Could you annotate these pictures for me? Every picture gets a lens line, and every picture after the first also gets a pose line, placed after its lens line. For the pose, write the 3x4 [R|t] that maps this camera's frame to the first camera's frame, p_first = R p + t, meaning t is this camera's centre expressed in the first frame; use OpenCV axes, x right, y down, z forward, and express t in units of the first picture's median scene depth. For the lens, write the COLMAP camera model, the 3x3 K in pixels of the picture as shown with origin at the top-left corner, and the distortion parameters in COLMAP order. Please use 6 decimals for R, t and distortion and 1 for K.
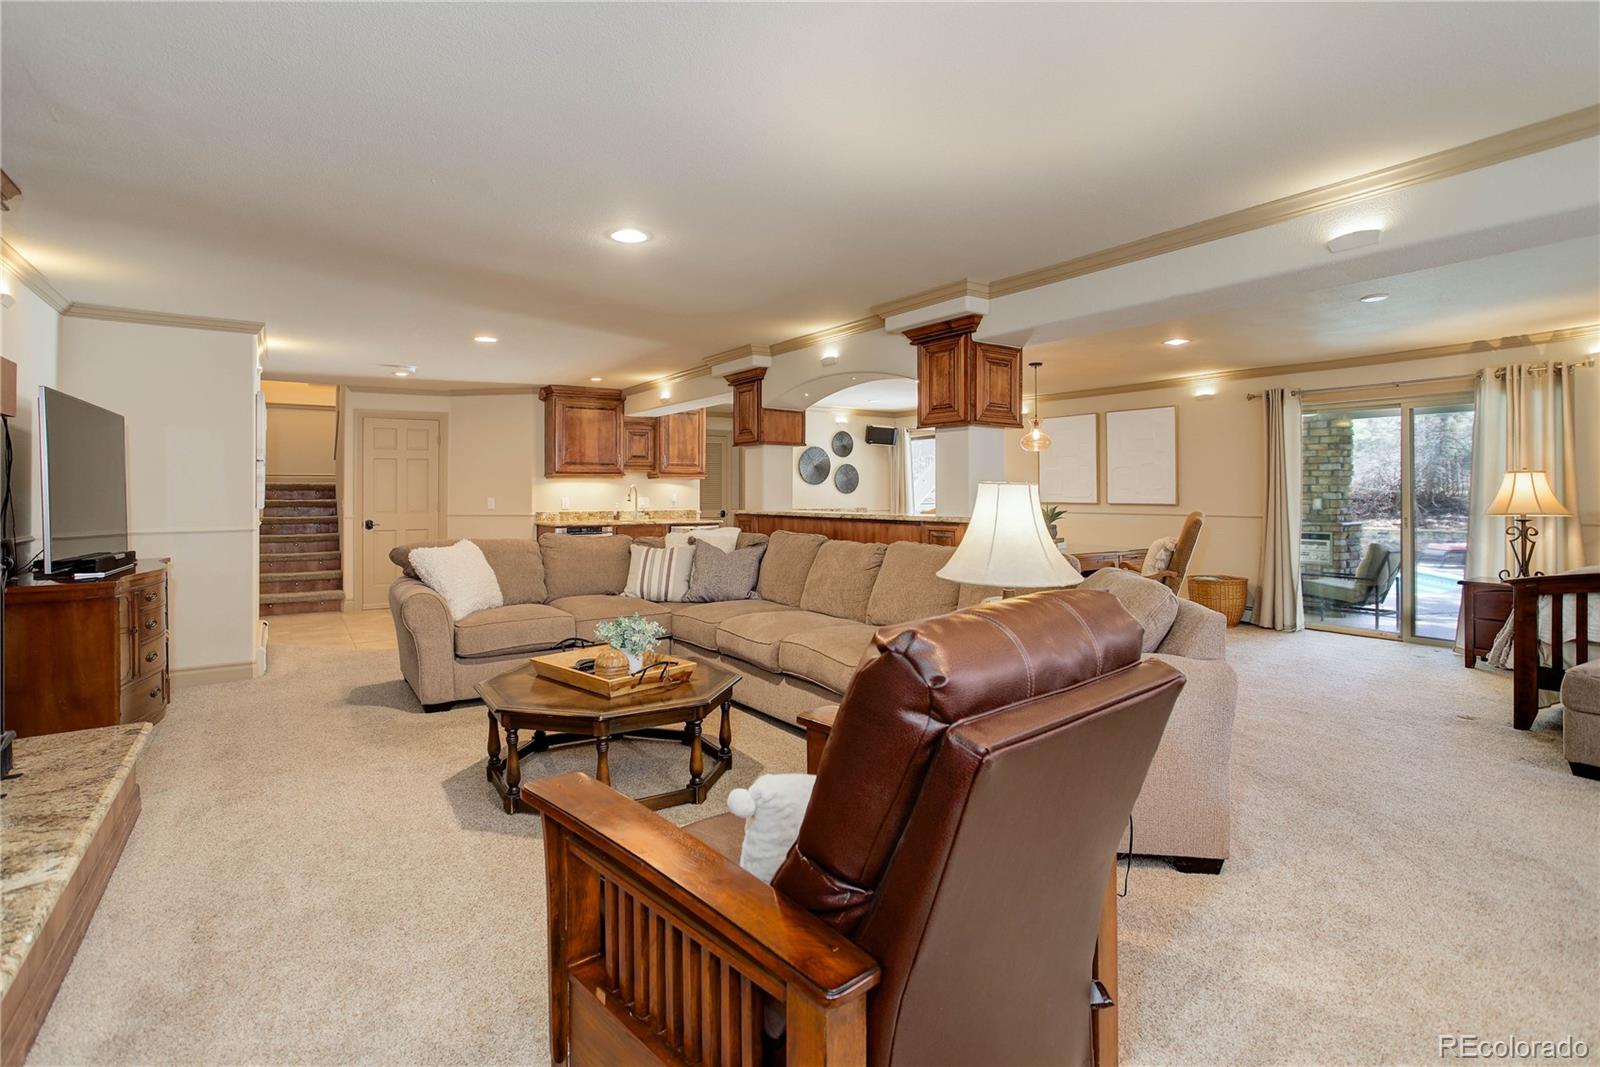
lens RADIAL K [[751.1, 0, 798.8], [0, 751.1, 489.3], [0, 0, 1]] dist [-0.000248, 0.000049]
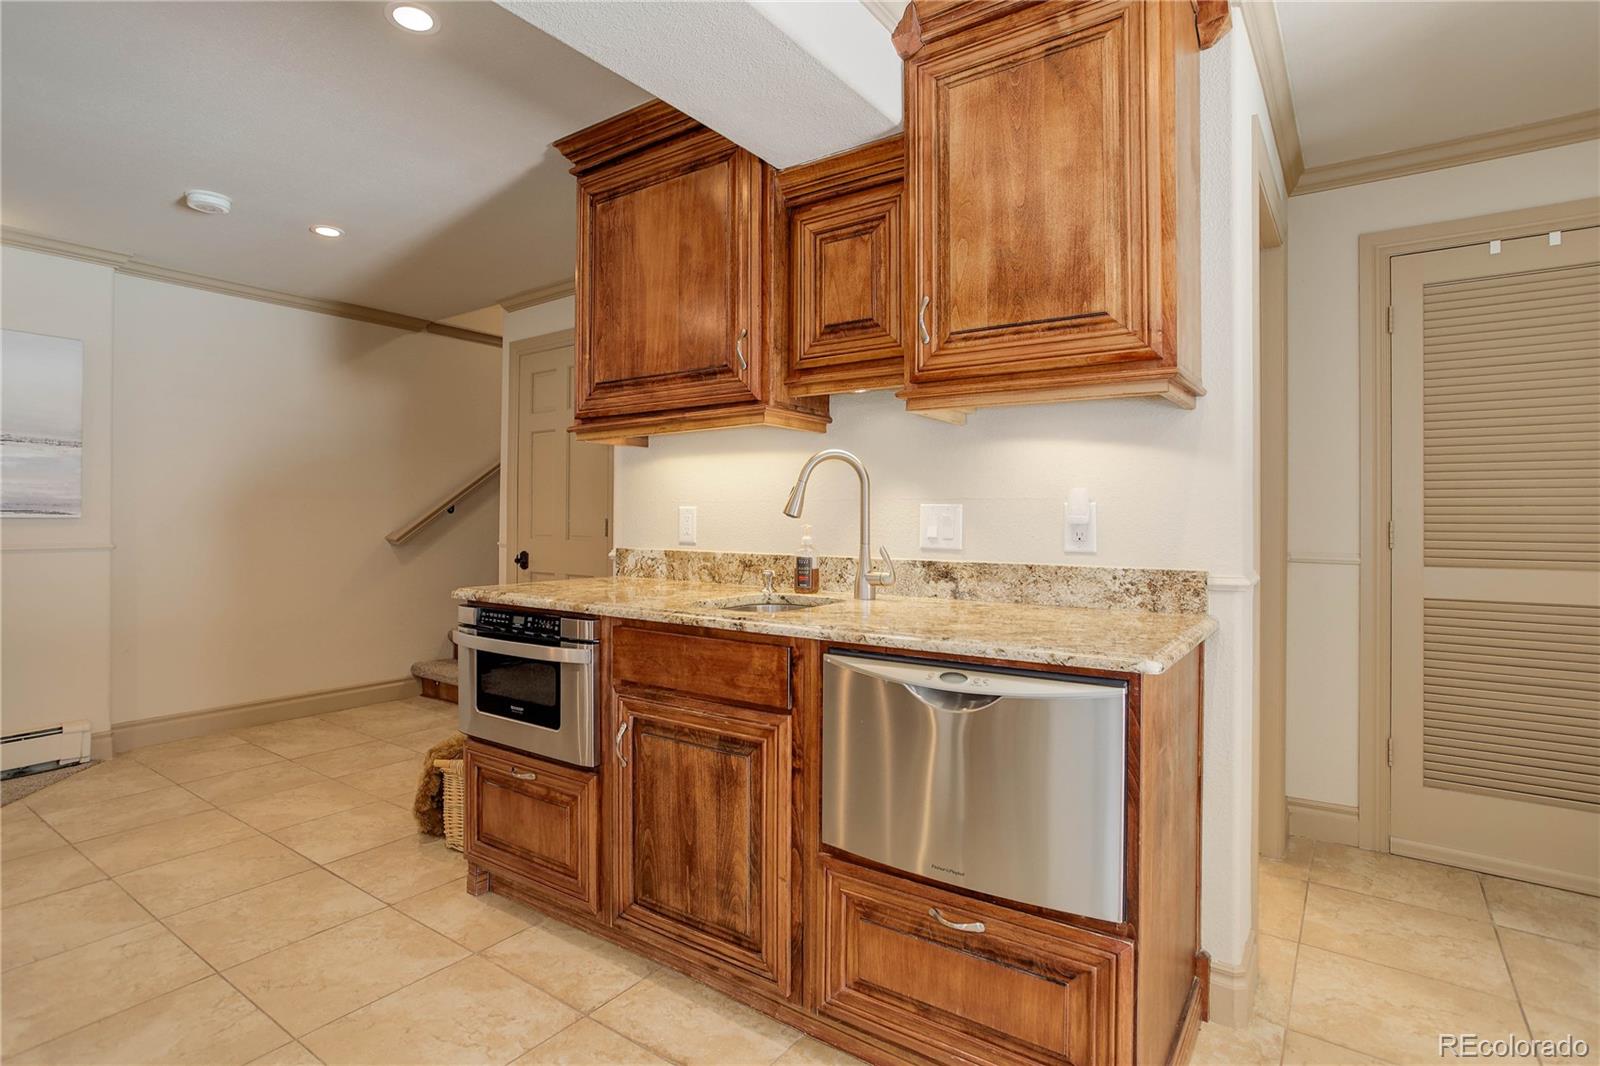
lens RADIAL K [[805.5, 0, 793.1], [0, 805.5, 516.9], [0, 0, 1]] dist [0.001869, 0.001125]
pose [[0.341516, 0.002389, -0.939873, 0.015739], [0.000354, 0.999996, 0.002670, 0.015272], [0.939876, -0.001244, 0.341514, 0.942331]]
